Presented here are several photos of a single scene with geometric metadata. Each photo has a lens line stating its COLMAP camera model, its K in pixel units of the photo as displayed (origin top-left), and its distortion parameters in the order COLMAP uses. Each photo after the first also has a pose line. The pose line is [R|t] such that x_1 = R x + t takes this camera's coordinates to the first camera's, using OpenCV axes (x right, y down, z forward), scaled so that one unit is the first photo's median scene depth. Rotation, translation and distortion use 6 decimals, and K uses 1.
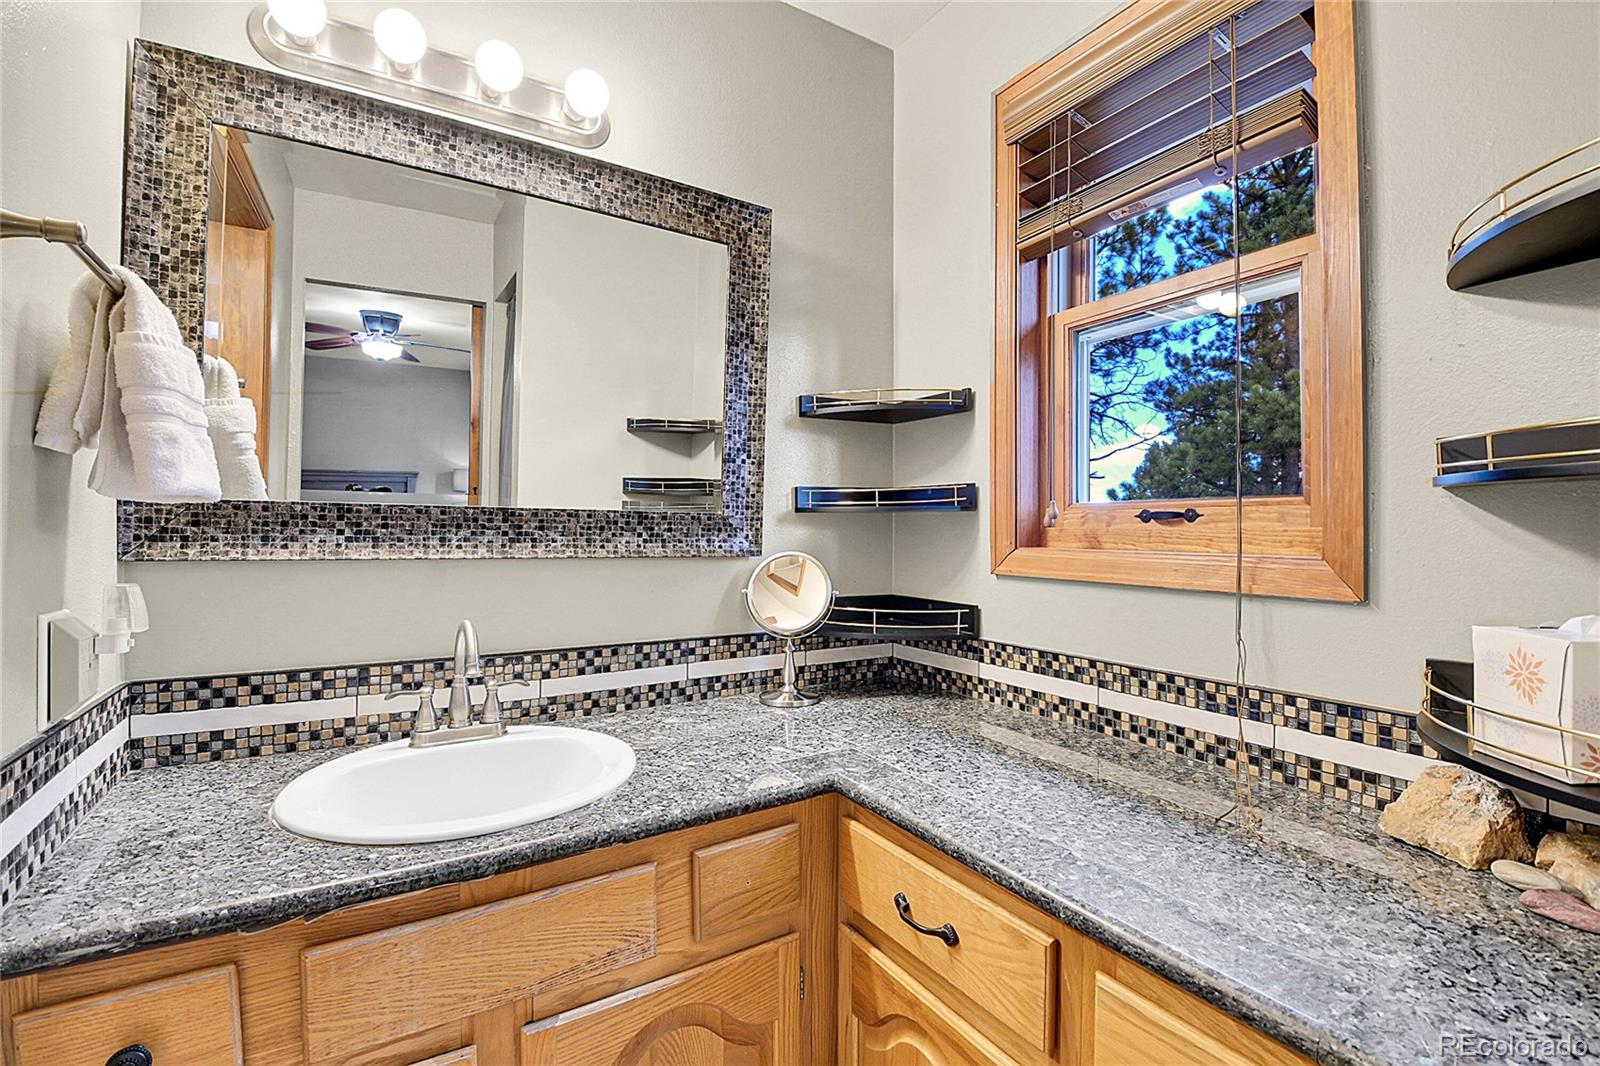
lens RADIAL K [[774.9, 0, 808.0], [0, 774.9, 526.1], [0, 0, 1]] dist [0.002241, -0.022182]
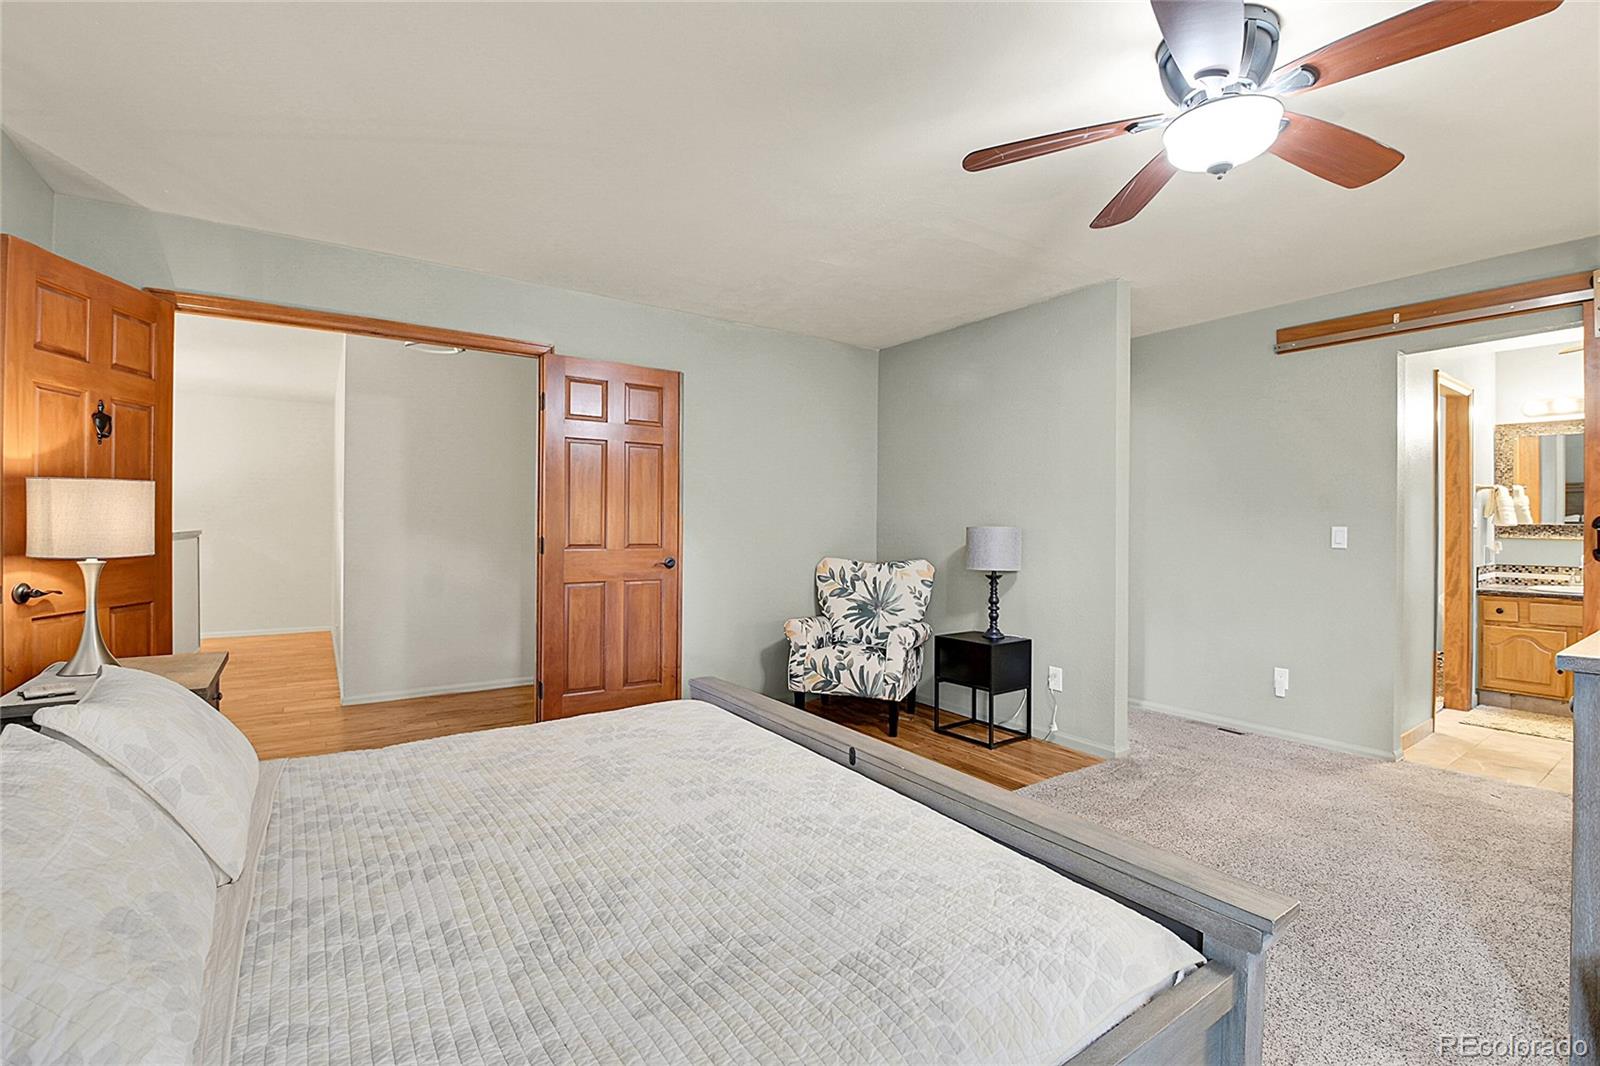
lens RADIAL K [[698.3, 0, 802.1], [0, 698.3, 523.4], [0, 0, 1]] dist [0.002321, -0.023149]
pose [[0.091644, -0.002802, -0.995788, 2.788579], [-0.001210, 0.999995, -0.002925, -0.023942], [0.995791, 0.001473, 0.091640, -3.499008]]
